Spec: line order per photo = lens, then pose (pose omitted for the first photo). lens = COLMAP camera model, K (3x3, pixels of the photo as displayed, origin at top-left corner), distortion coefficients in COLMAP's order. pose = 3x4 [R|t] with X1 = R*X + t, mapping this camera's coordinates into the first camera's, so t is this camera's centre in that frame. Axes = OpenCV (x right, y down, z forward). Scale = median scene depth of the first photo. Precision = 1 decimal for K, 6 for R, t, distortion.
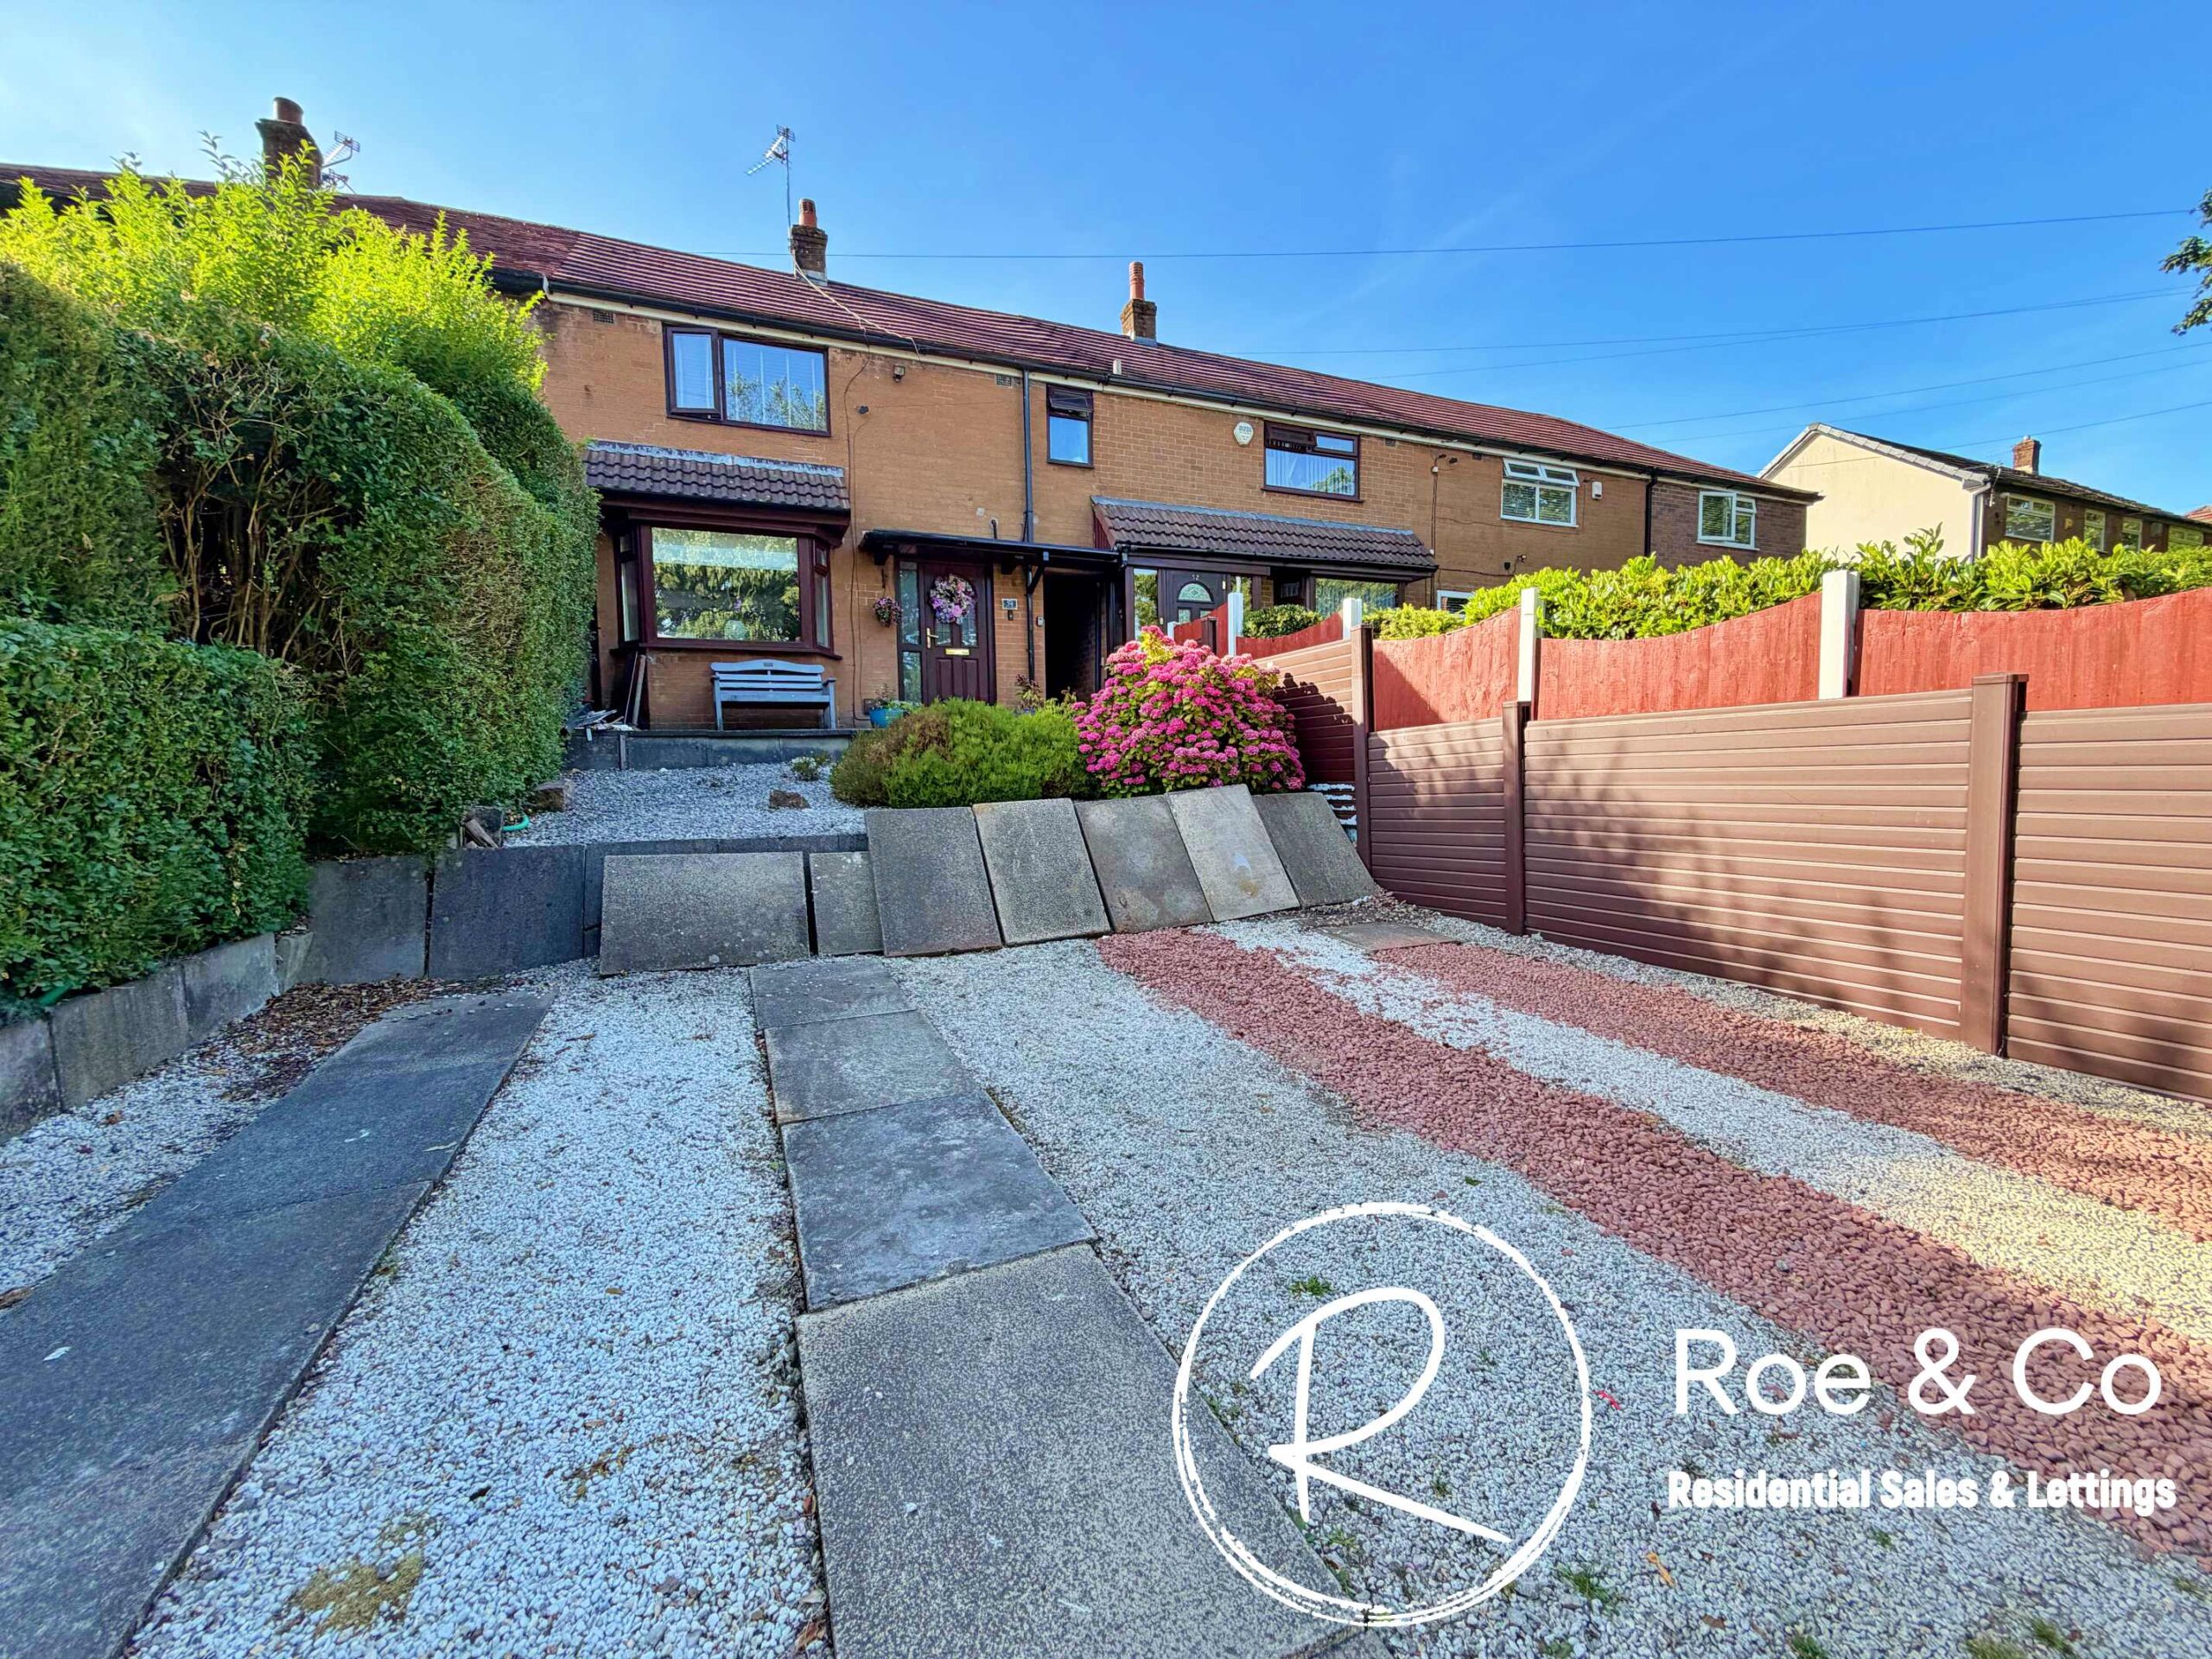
lens RADIAL K [[878.4, 0, 1102.4], [0, 878.4, 828.2], [0, 0, 1]] dist [-0.000673, -0.000234]
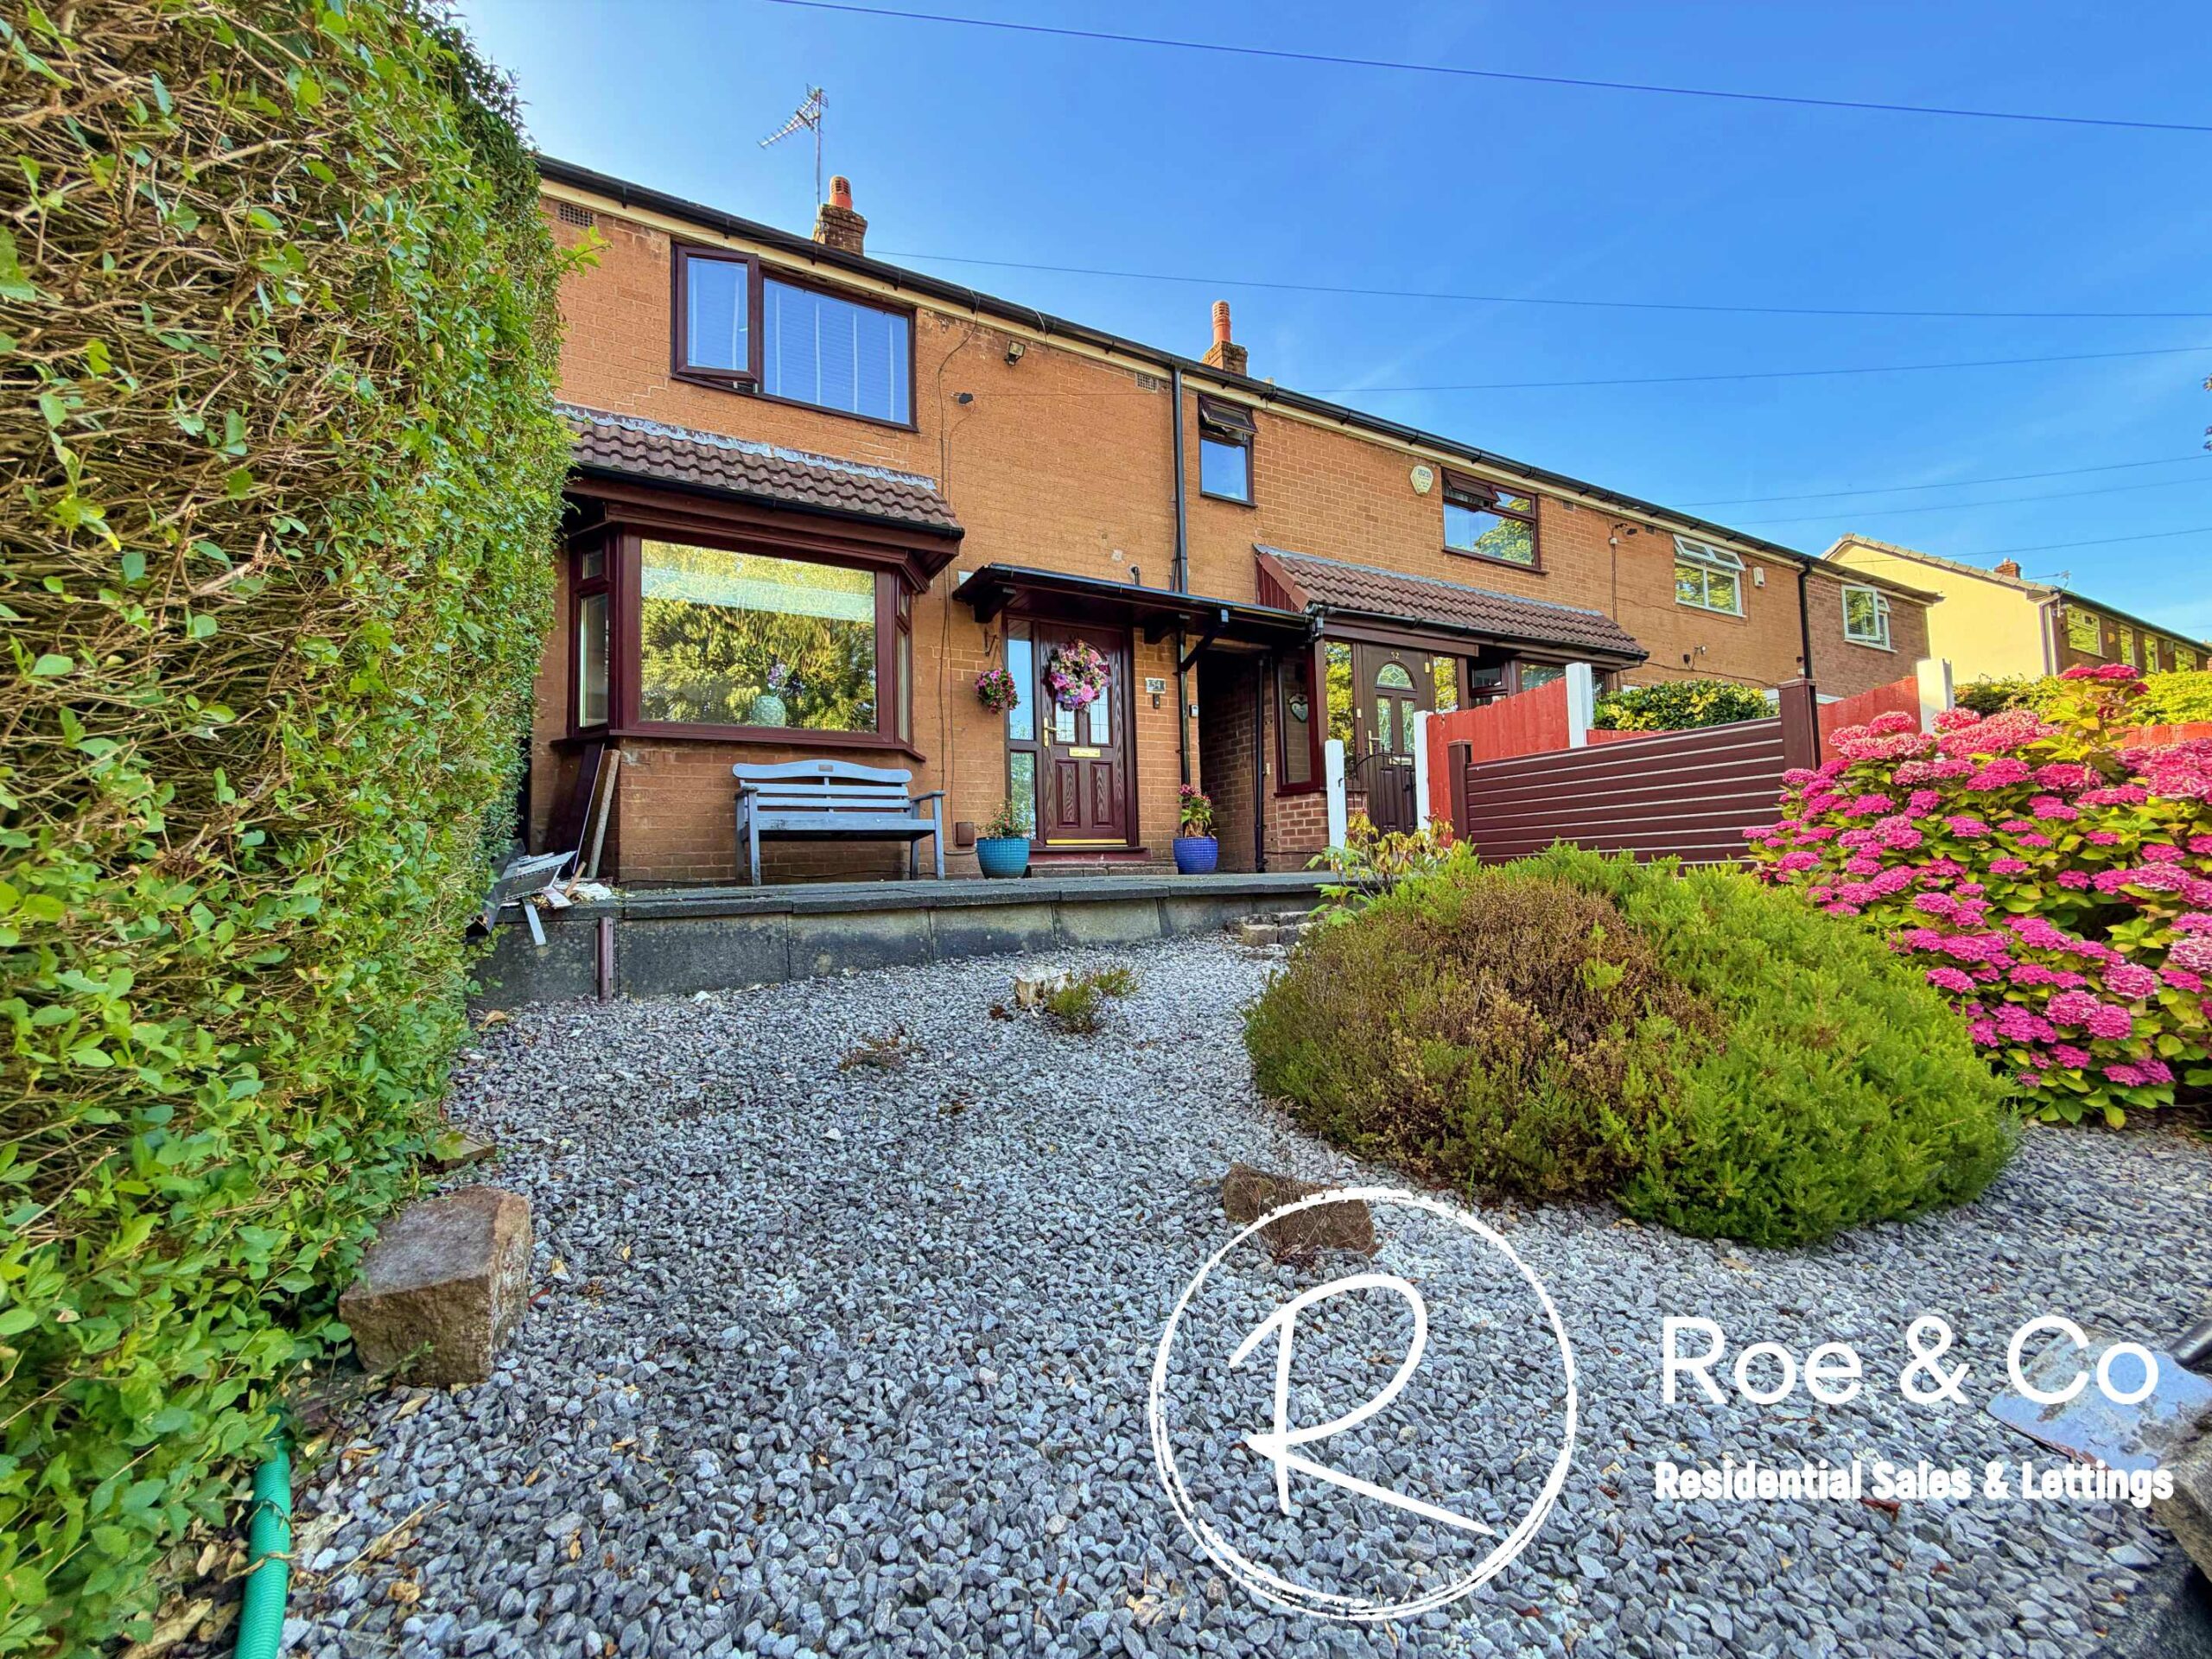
lens RADIAL K [[878.4, 0, 1102.4], [0, 878.4, 828.2], [0, 0, 1]] dist [-0.000673, -0.000234]
pose [[0.995101, -0.000388, 0.098858, -0.223580], [0.012803, 0.992077, -0.124974, -0.060095], [-0.098026, 0.125627, 0.987223, 0.348474]]
